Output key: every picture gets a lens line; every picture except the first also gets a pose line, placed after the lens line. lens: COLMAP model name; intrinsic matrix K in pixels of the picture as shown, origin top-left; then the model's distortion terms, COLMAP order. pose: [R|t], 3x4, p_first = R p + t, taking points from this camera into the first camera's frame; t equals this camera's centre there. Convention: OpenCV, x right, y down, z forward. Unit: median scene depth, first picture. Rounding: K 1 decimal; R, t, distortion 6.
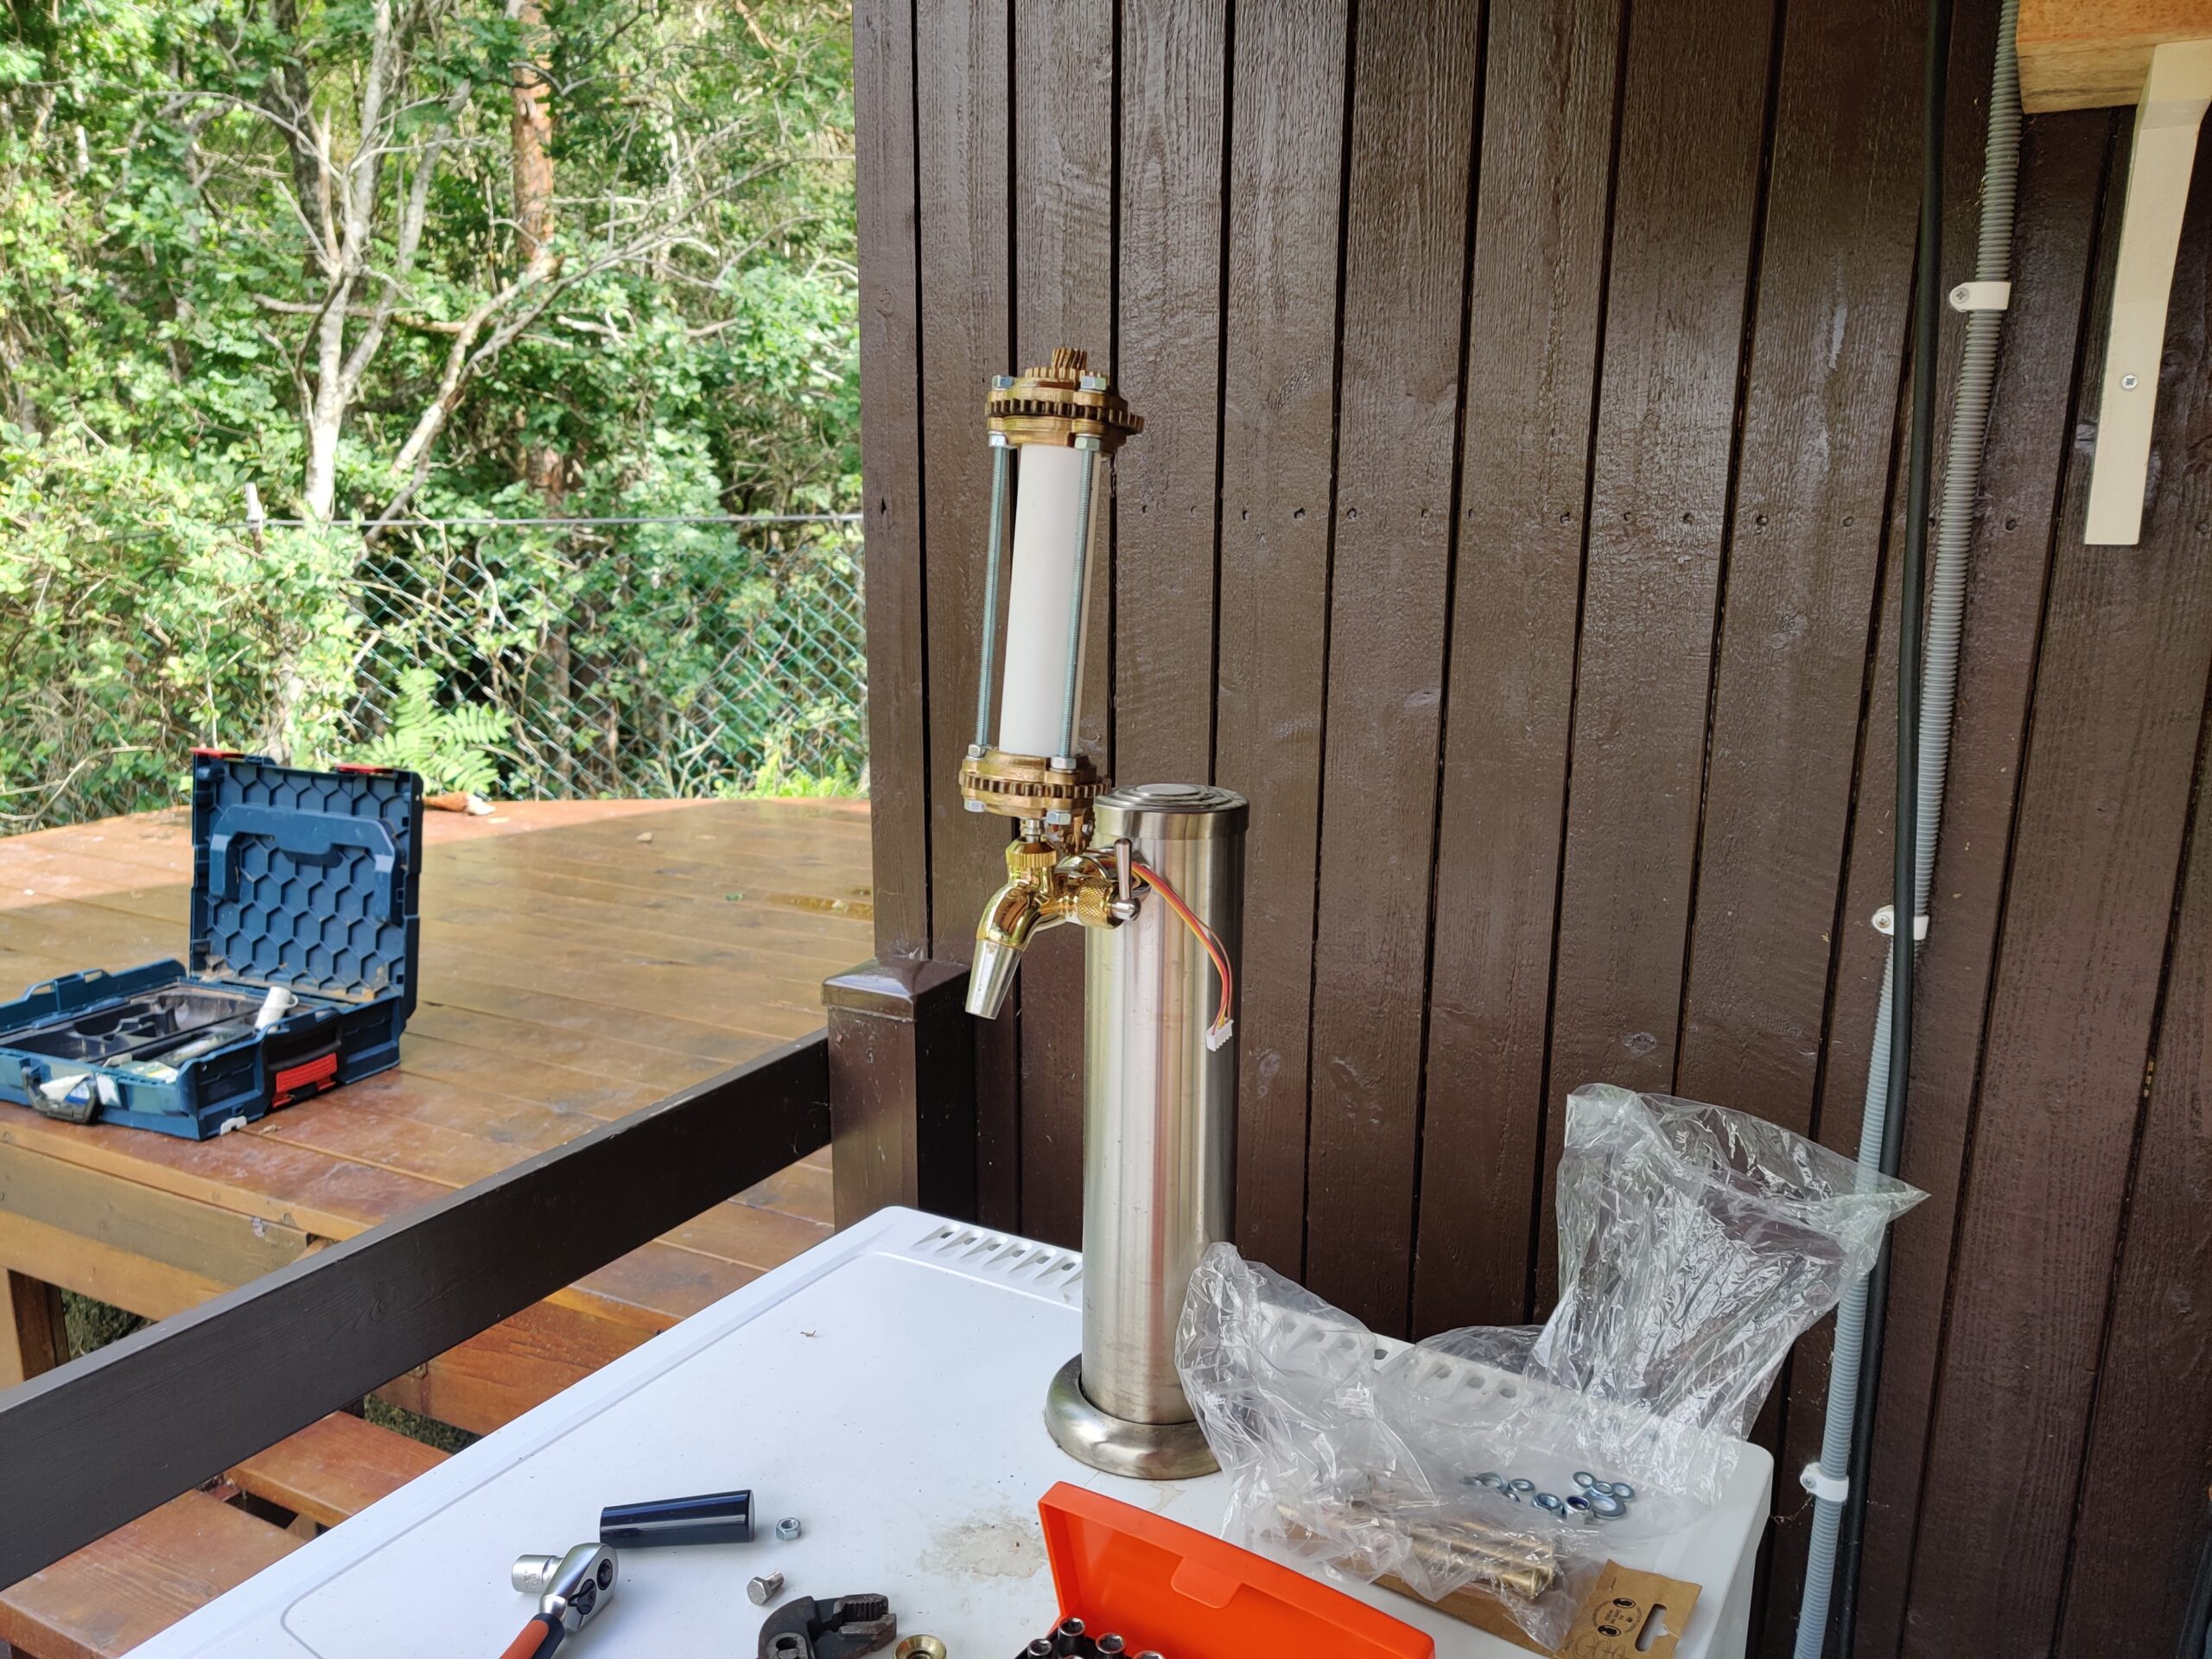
lens RADIAL K [[1687.9, 0, 1100.7], [0, 1687.9, 913.1], [0, 0, 1]] dist [0.036622, 0.011040]
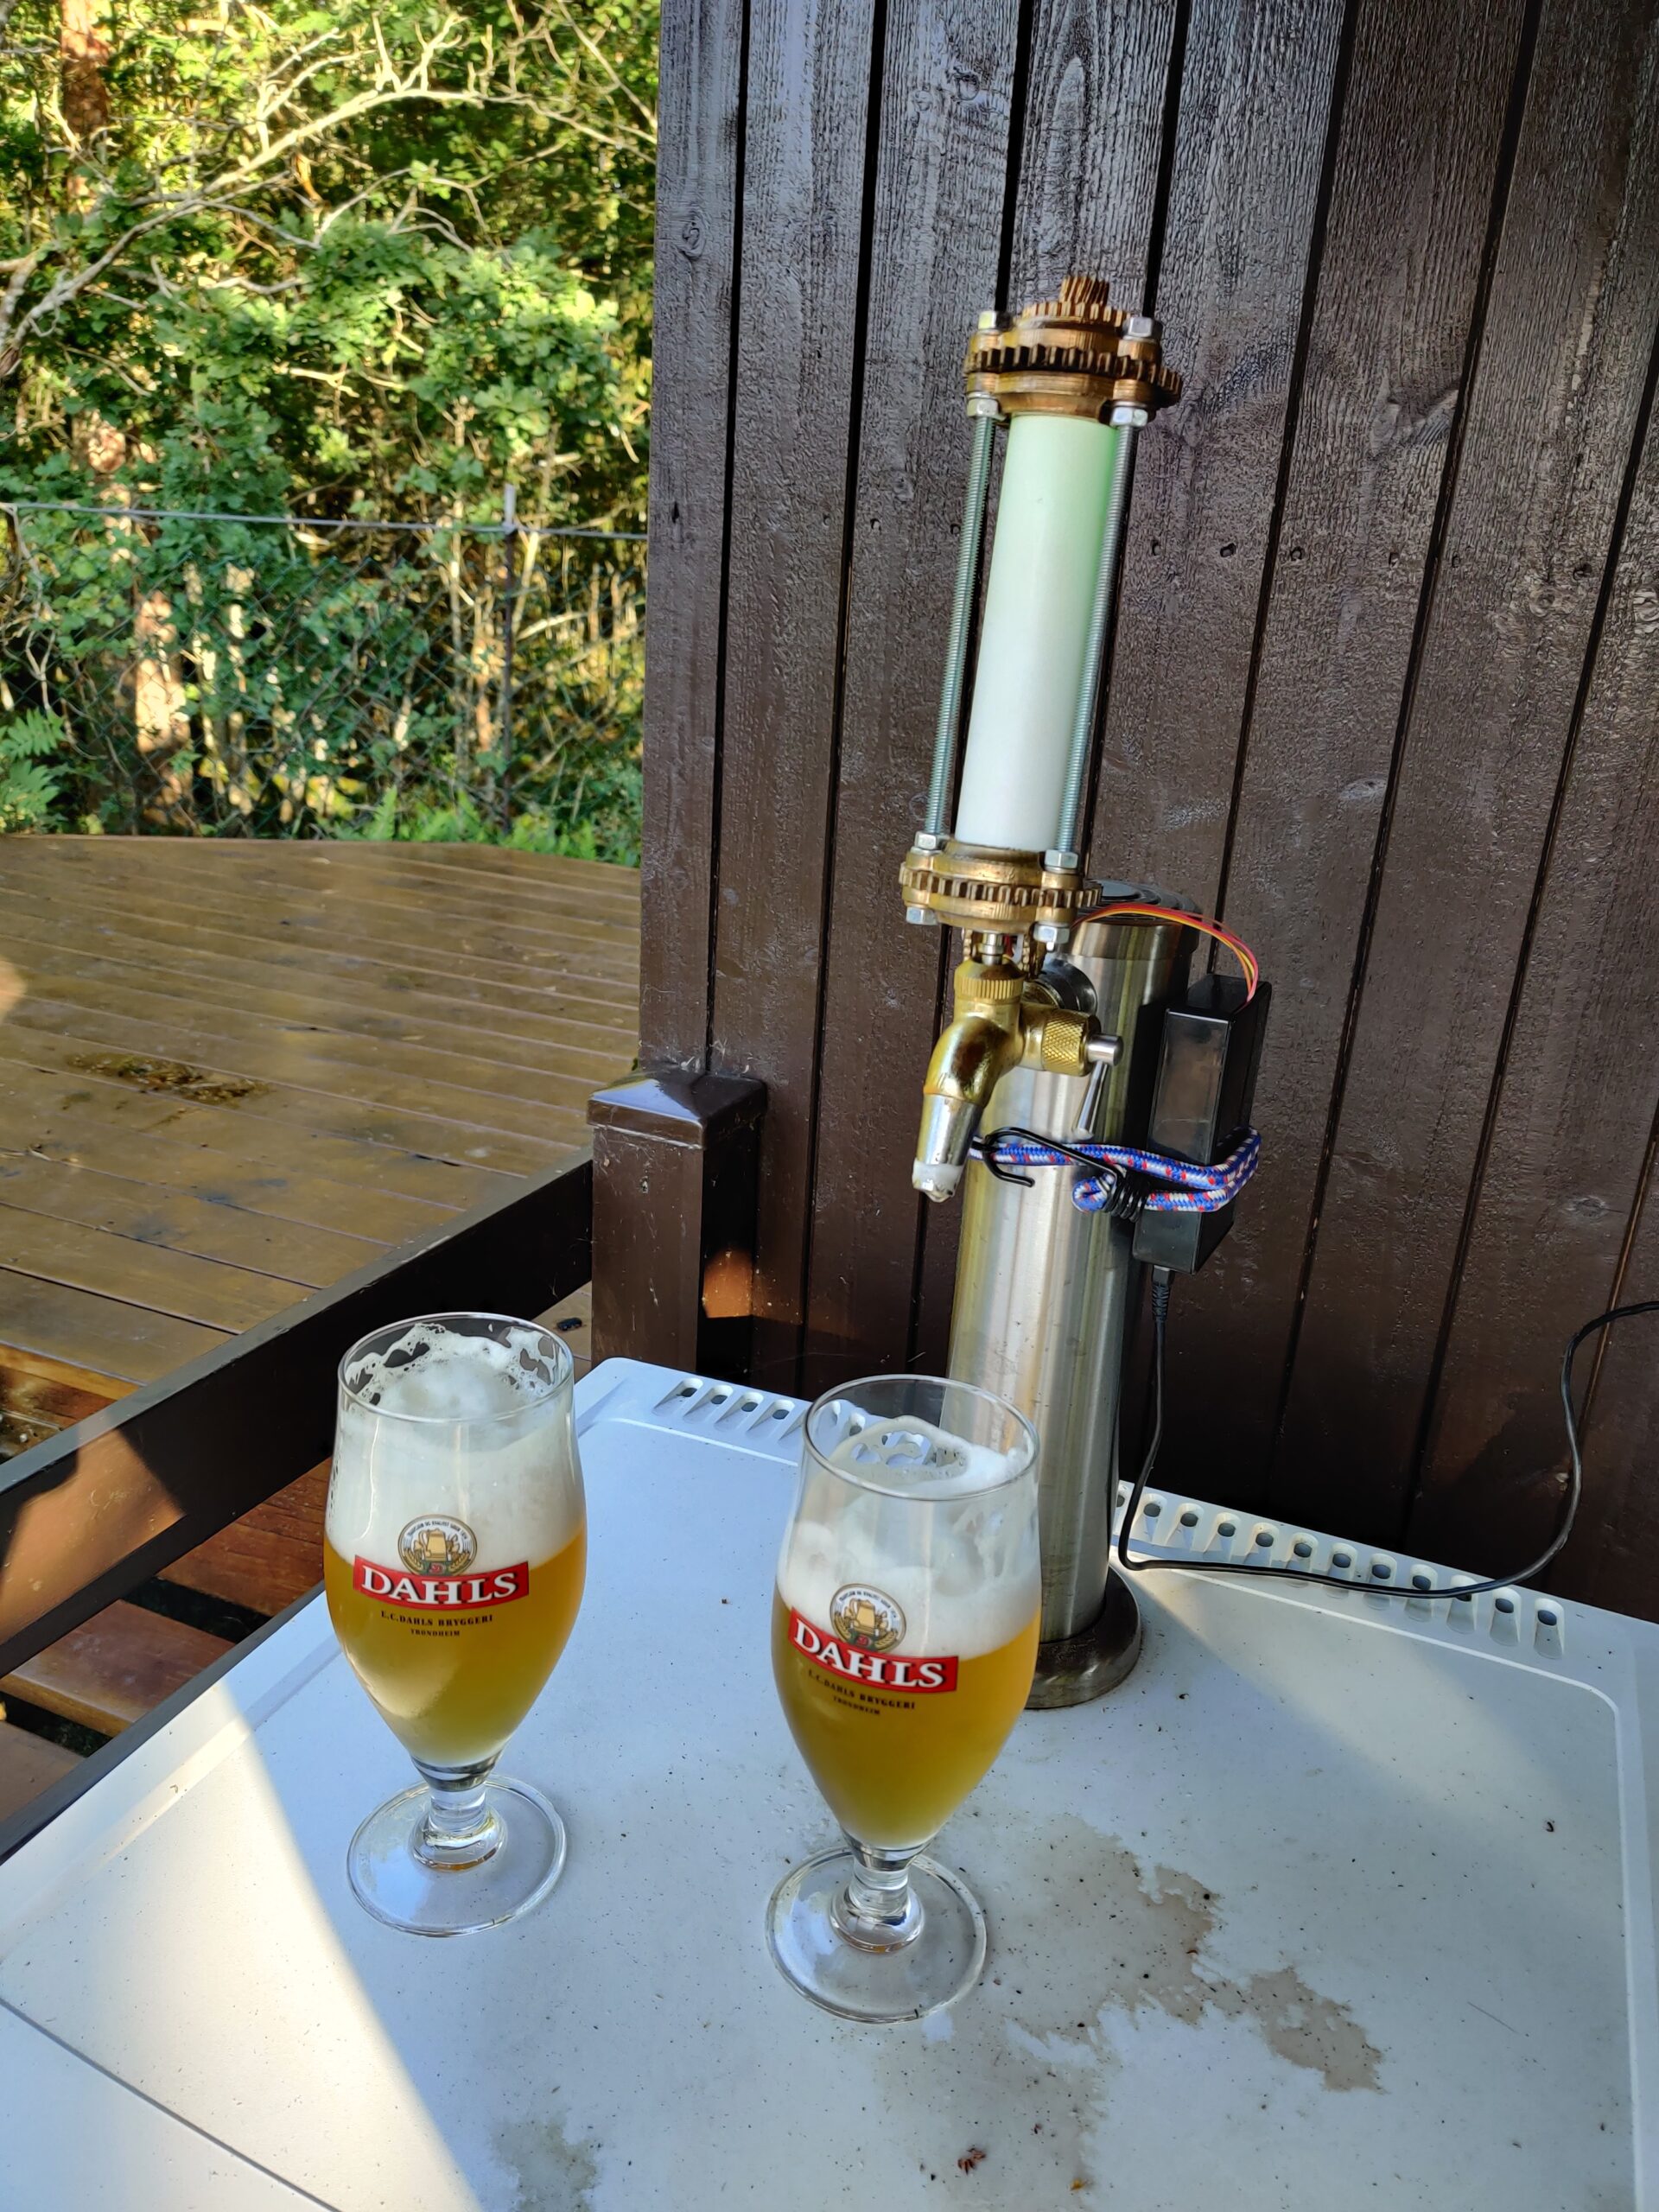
lens RADIAL K [[1645.4, 0, 868.0], [0, 1645.4, 1113.4], [0, 0, 1]] dist [0.103179, 0.002712]
pose [[0.993151, 0.031957, 0.112387, -0.070303], [-0.041297, 0.995794, 0.081784, -0.013019], [-0.109300, -0.085865, 0.990293, 0.102716]]
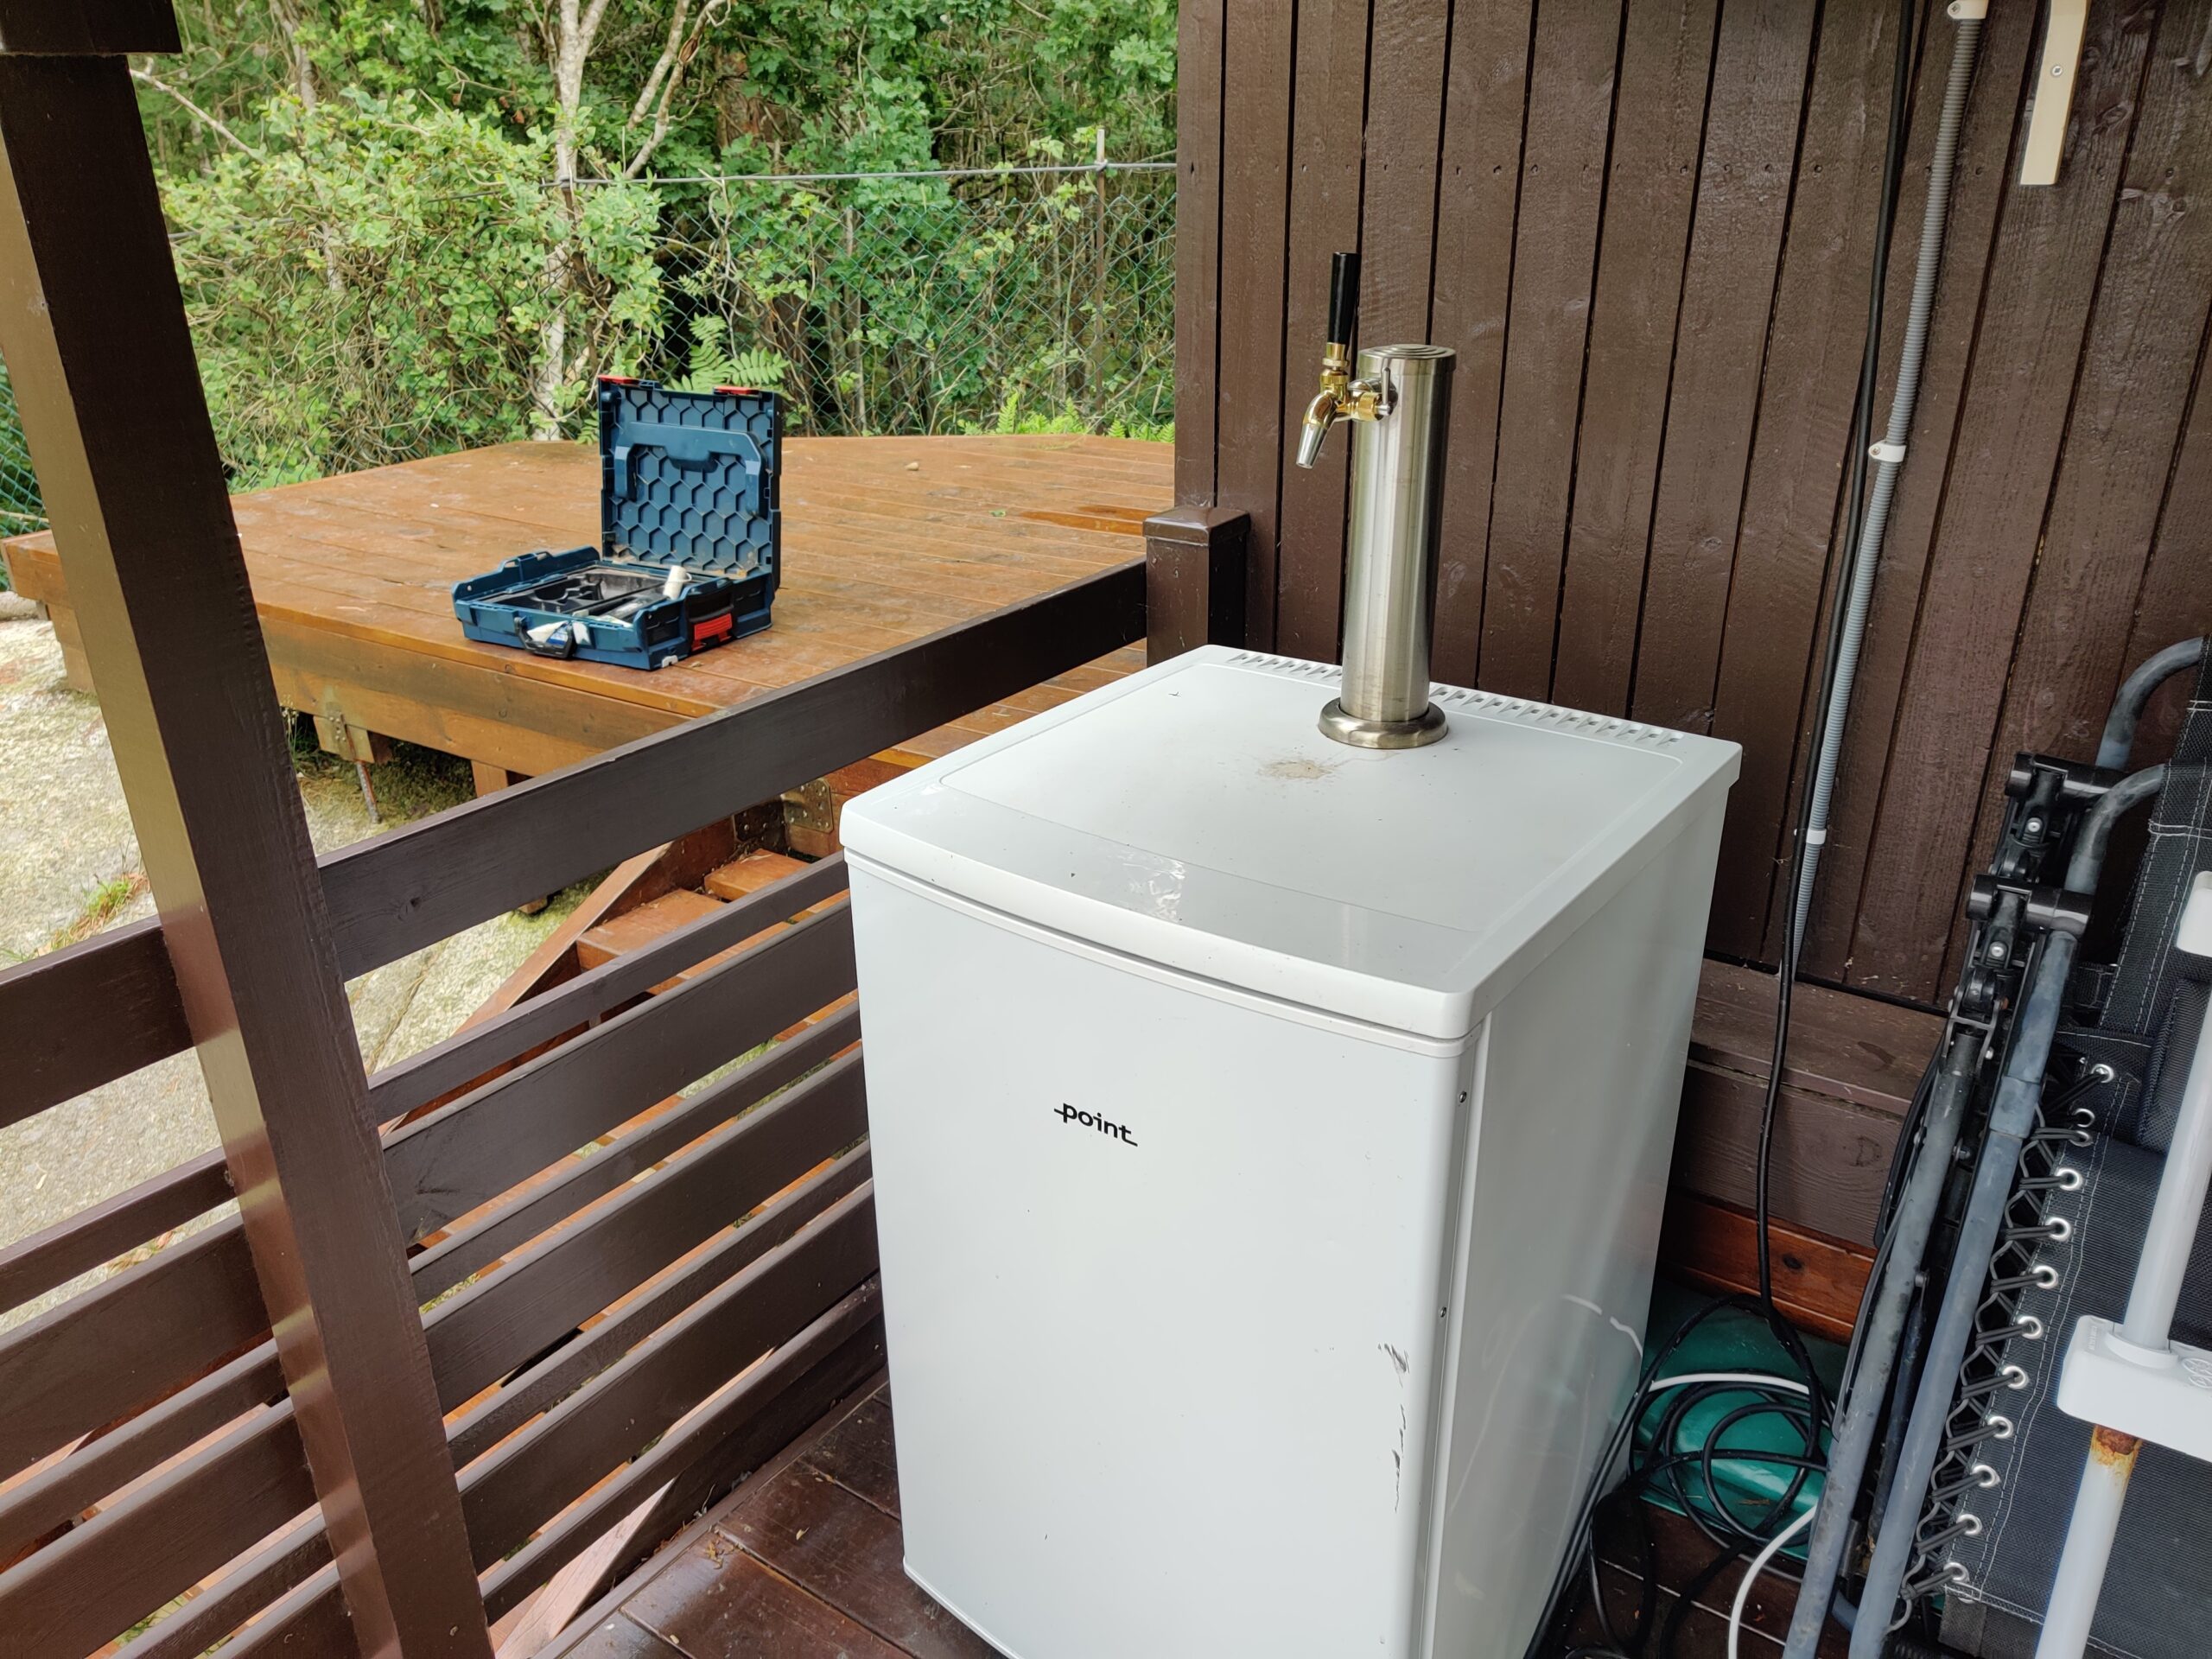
lens RADIAL K [[1693.5, 0, 1105.2], [0, 1693.5, 883.0], [0, 0, 1]] dist [0.034029, 0.008036]
pose [[0.994873, 0.025830, -0.097776, -0.028436], [-0.008690, 0.985091, 0.171815, 0.057991], [0.100756, -0.170084, 0.980265, -0.282367]]
